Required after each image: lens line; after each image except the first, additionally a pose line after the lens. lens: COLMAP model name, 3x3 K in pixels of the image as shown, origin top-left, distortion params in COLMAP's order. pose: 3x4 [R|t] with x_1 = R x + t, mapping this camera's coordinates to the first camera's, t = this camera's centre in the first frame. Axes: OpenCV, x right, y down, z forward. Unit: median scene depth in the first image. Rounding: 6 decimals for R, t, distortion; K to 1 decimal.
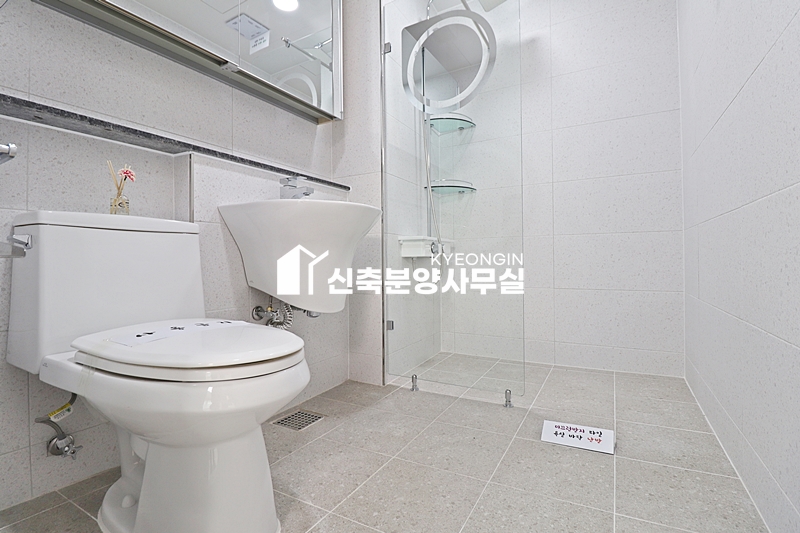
lens RADIAL K [[377.1, 0, 401.1], [0, 377.1, 263.5], [0, 0, 1]] dist [0.023427, 0.000194]
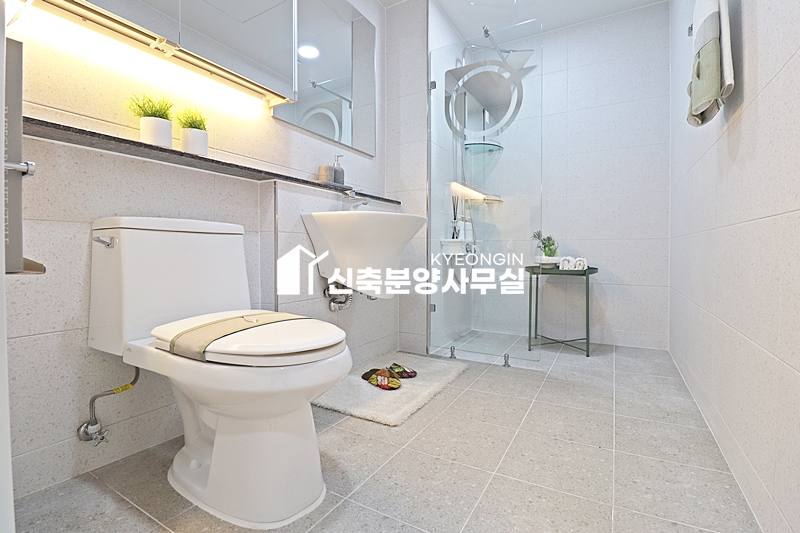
lens RADIAL K [[370.3, 0, 401.5], [0, 370.3, 257.0], [0, 0, 1]] dist [-0.003484, -0.008240]
pose [[0.999942, 0.002186, -0.010574, -0.070607], [-0.002349, 0.999877, -0.015500, 0.003908], [0.010539, 0.015524, 0.999824, -0.119638]]
